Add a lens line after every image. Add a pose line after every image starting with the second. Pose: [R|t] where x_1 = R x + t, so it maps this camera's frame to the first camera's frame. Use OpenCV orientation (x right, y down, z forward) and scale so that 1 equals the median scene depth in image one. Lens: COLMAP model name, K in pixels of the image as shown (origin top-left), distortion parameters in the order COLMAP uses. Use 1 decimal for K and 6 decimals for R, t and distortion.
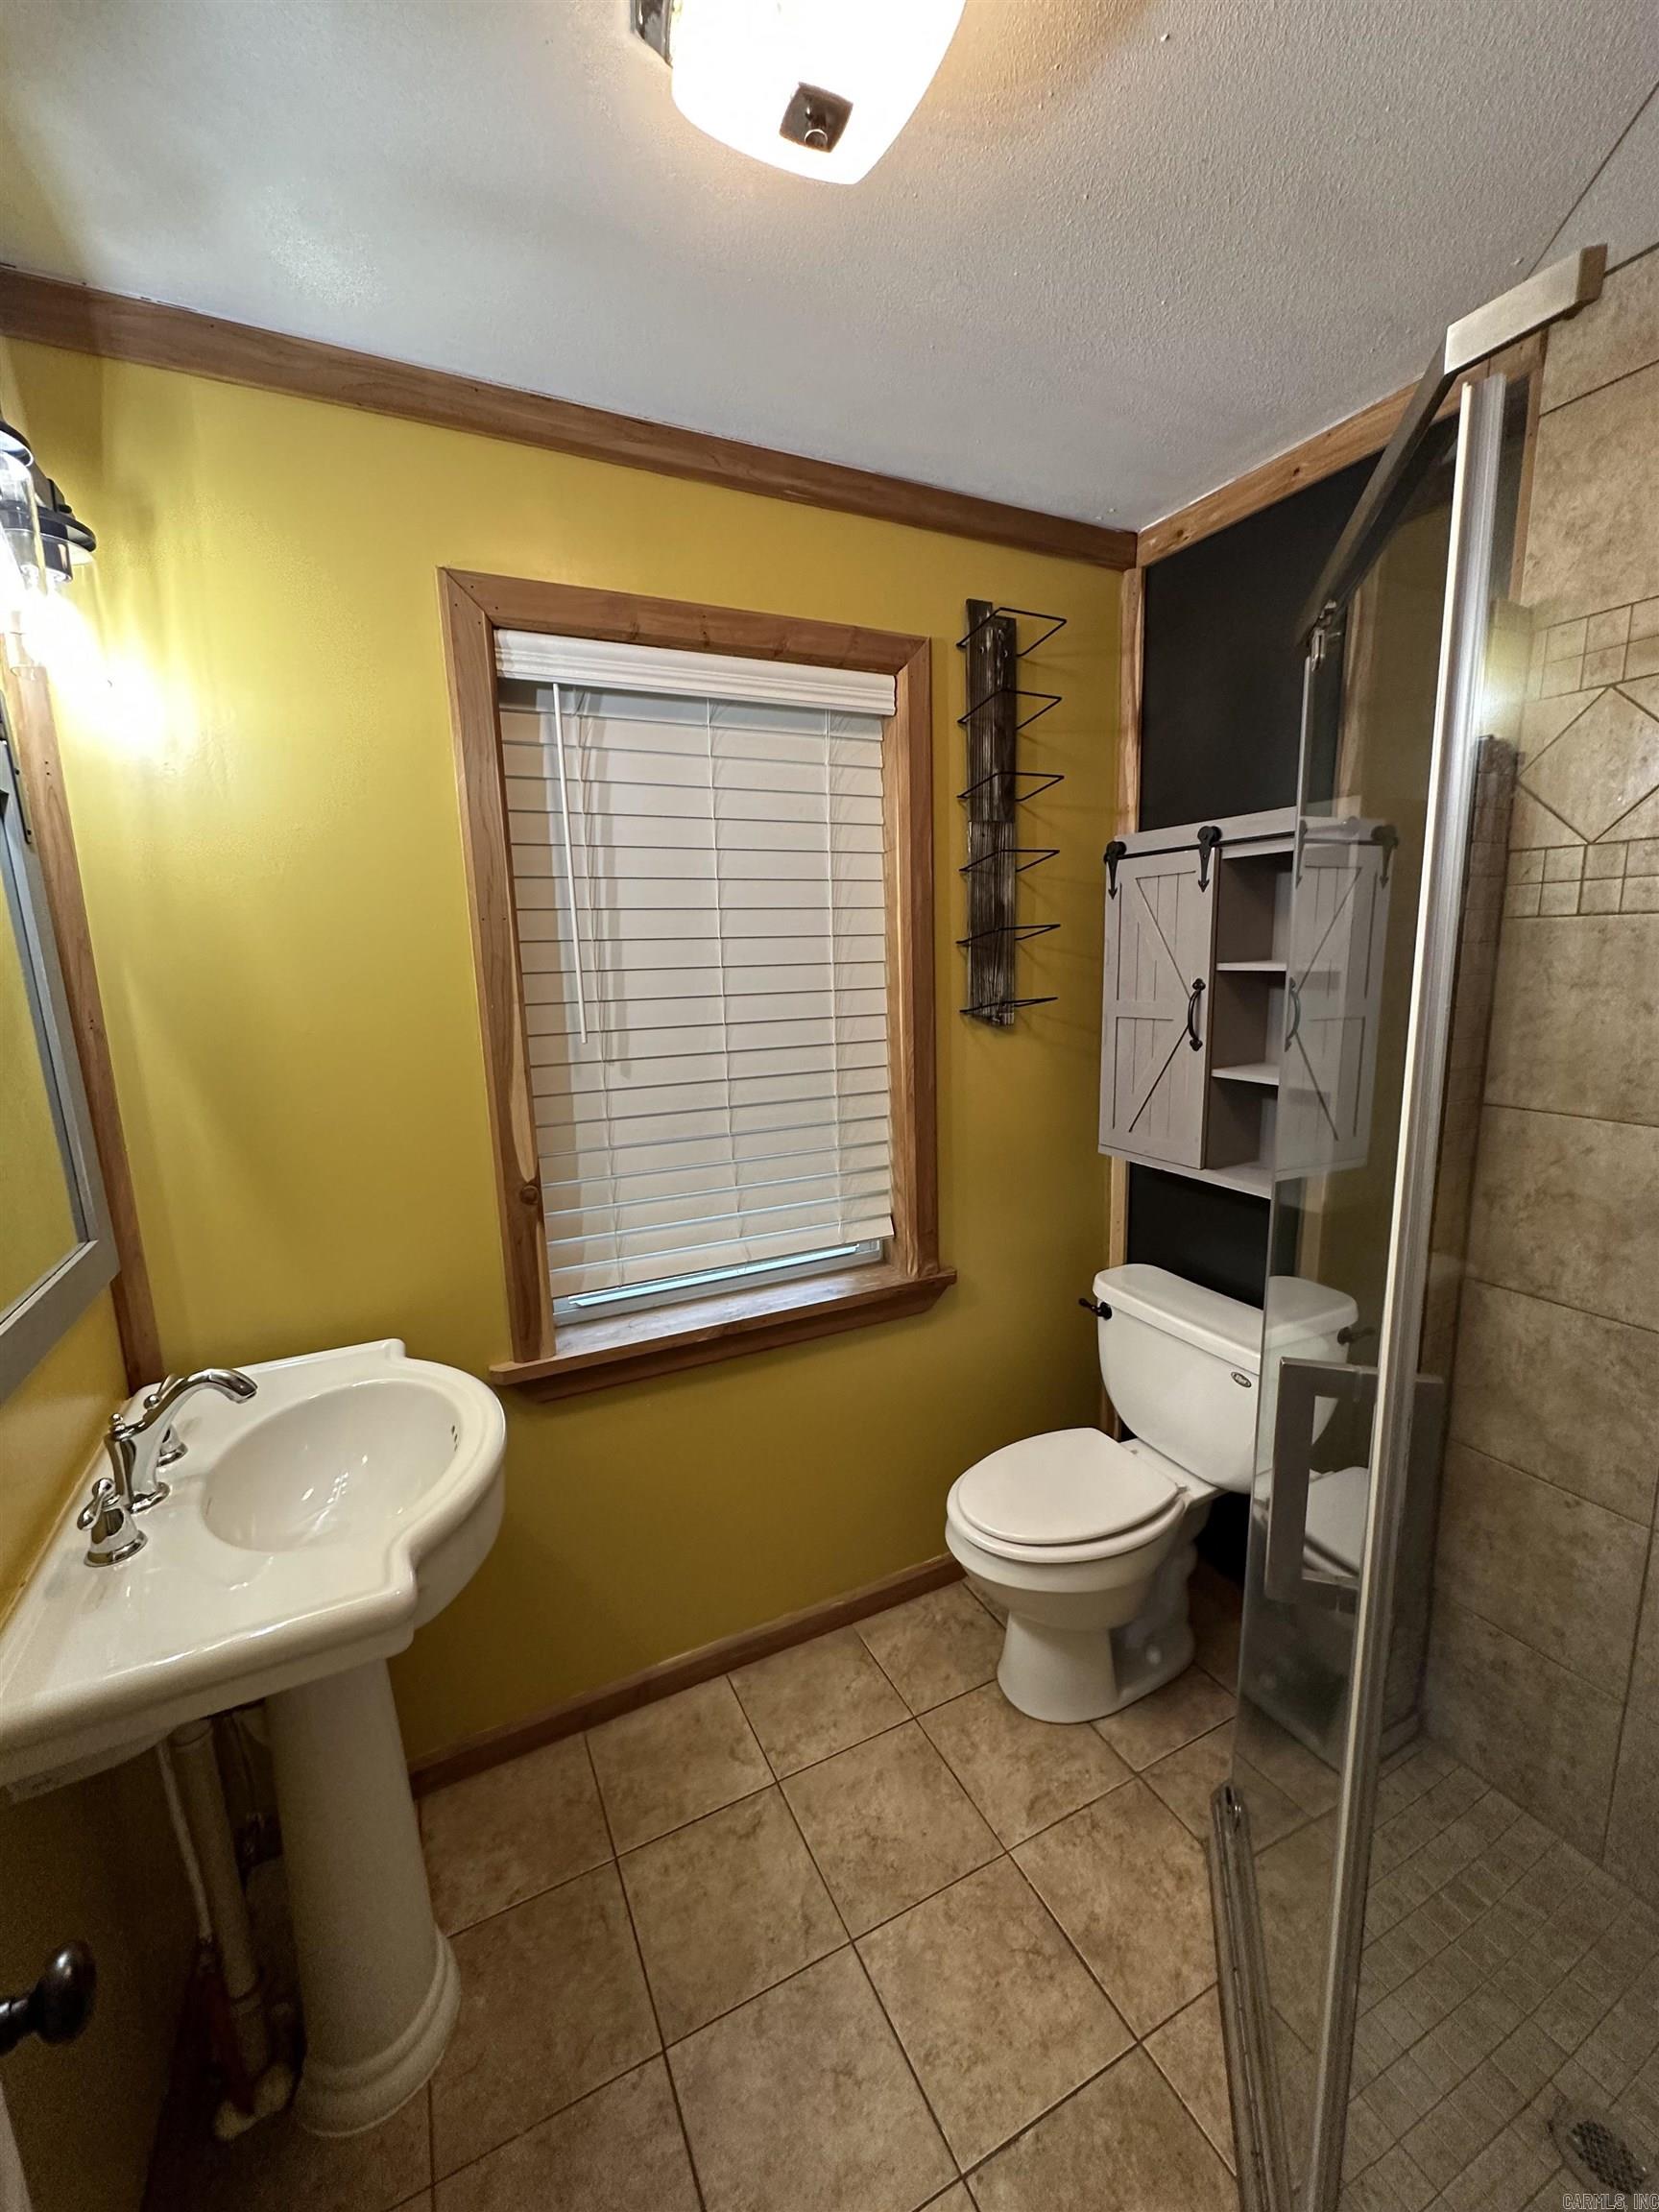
lens RADIAL K [[886.8, 0, 831.5], [0, 886.8, 1109.6], [0, 0, 1]] dist [0.001563, 0.000478]
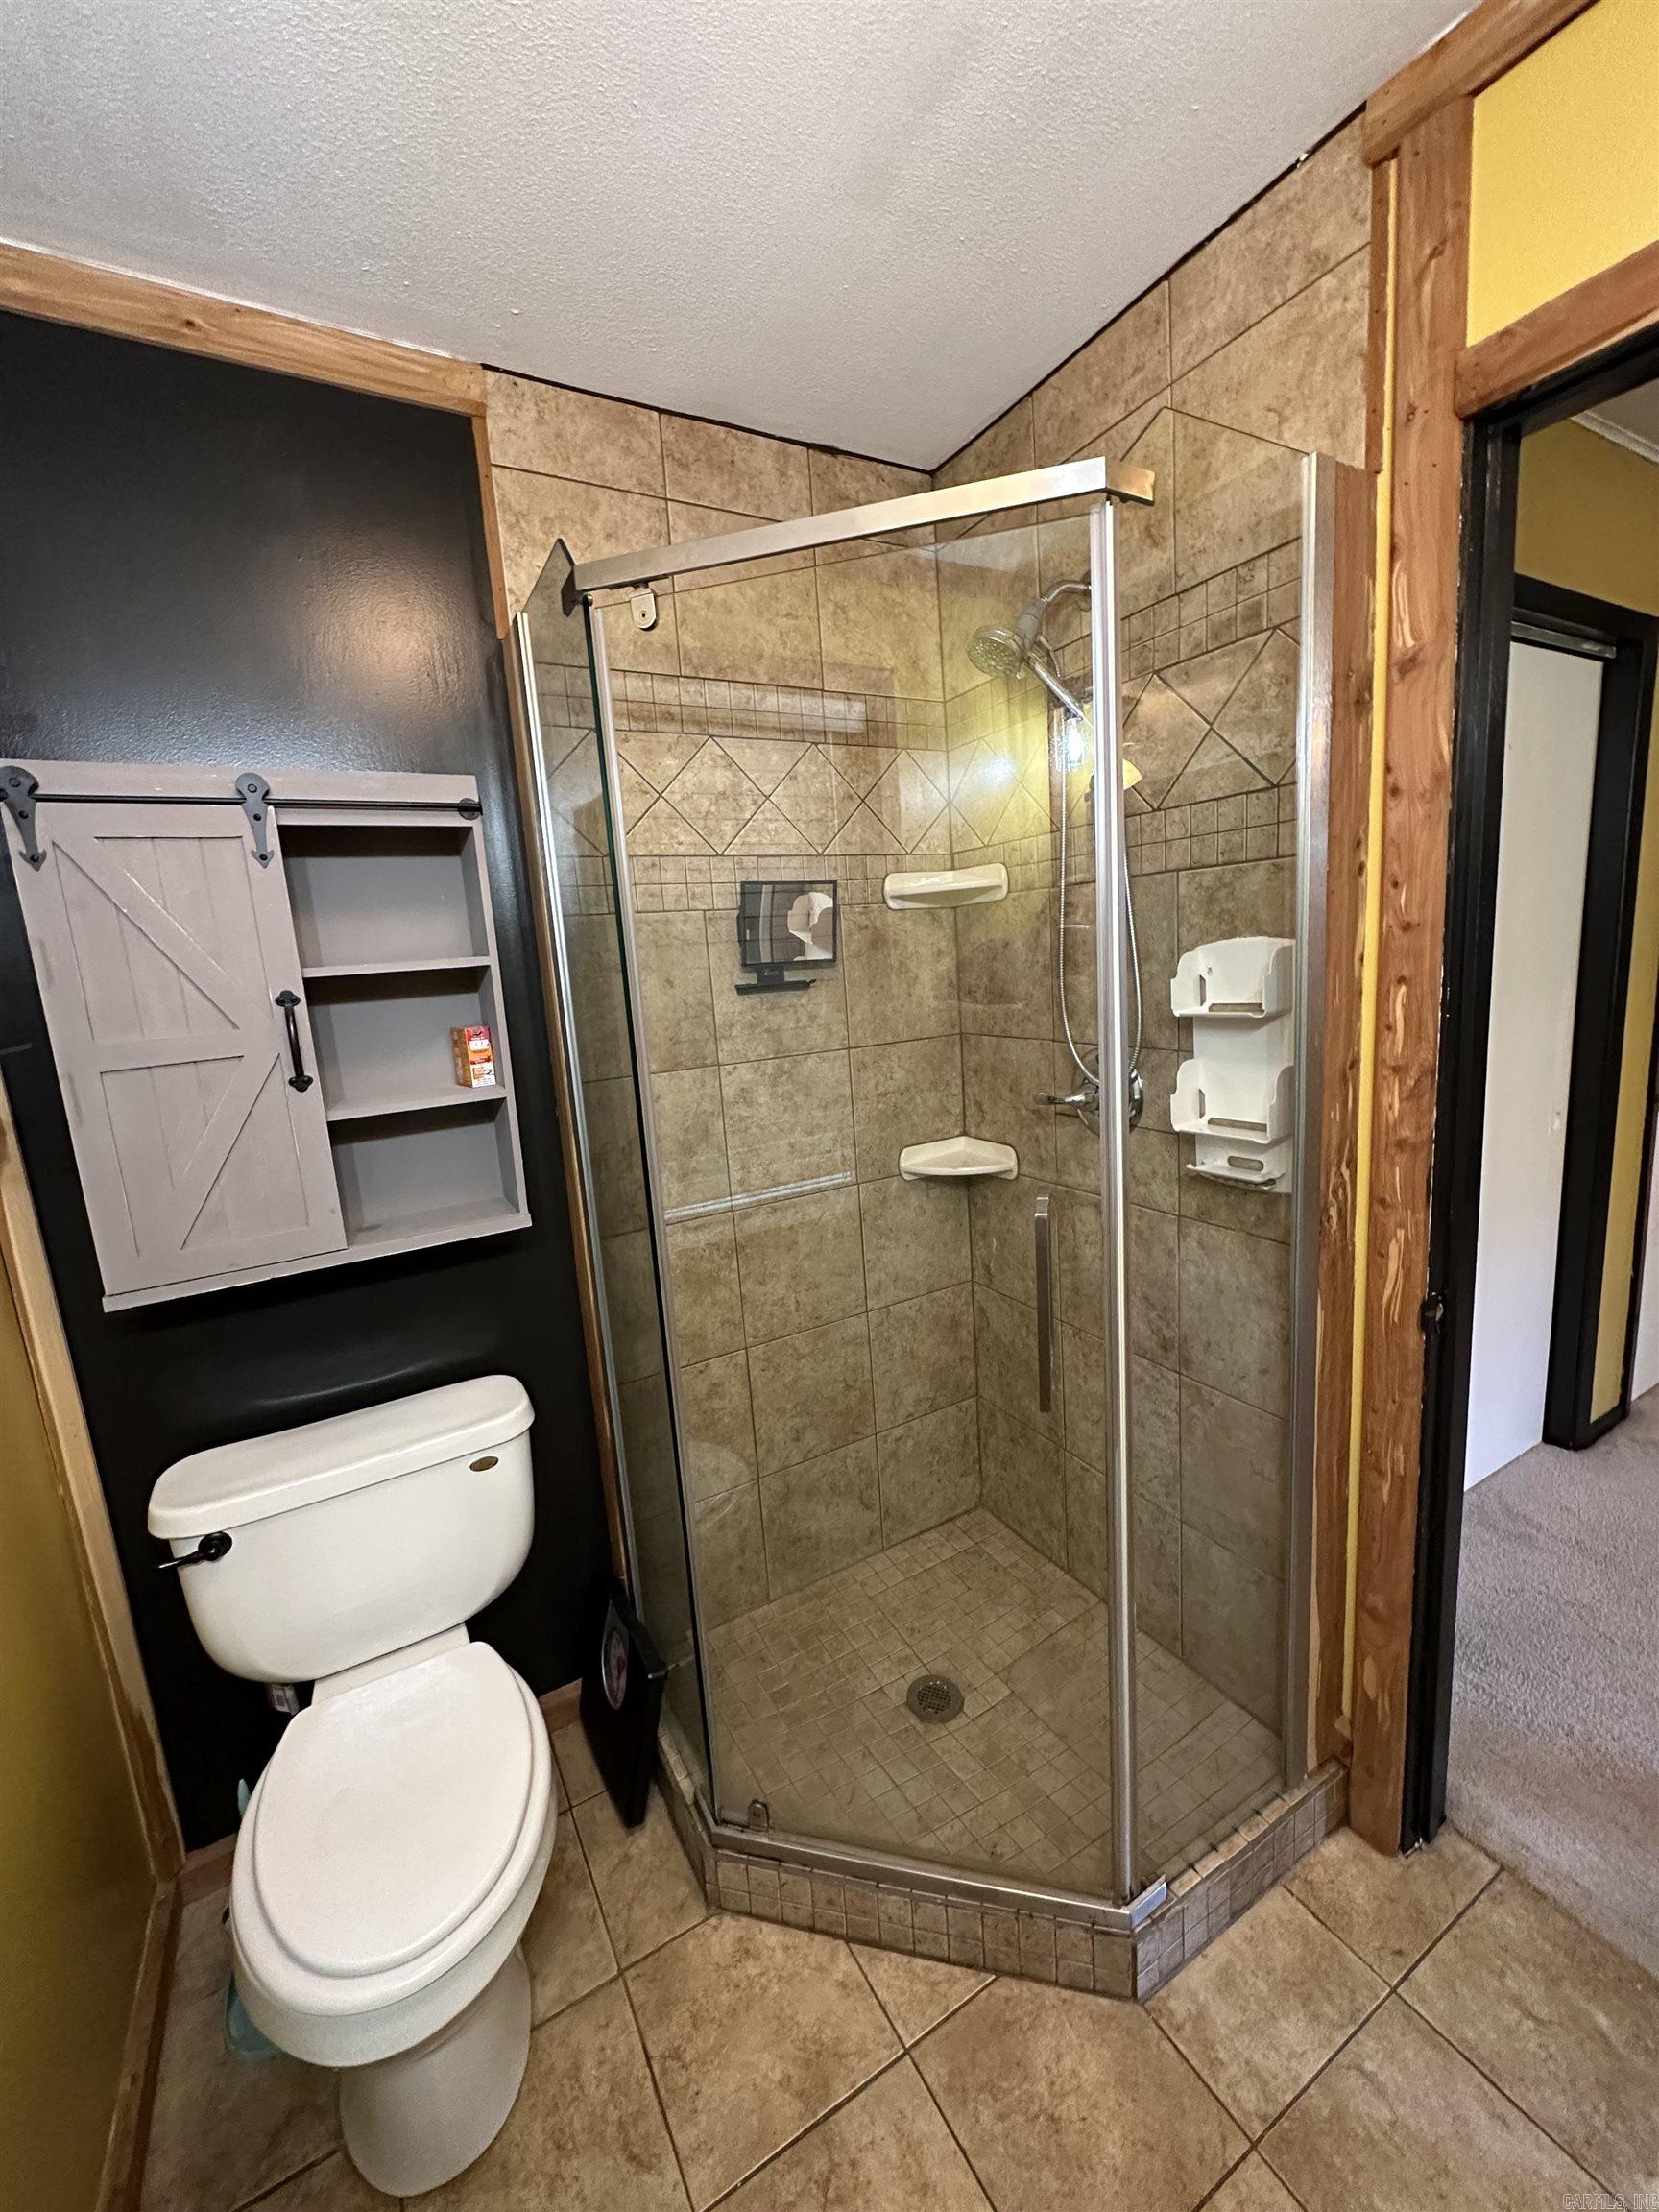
lens RADIAL K [[886.8, 0, 831.6], [0, 886.8, 1104.9], [0, 0, 1]] dist [0.001563, 0.000478]
pose [[-0.061522, -0.138745, 0.988415, -0.365531], [0.247680, 0.957194, 0.149778, -0.065125], [-0.966887, 0.254026, -0.024524, 0.691498]]
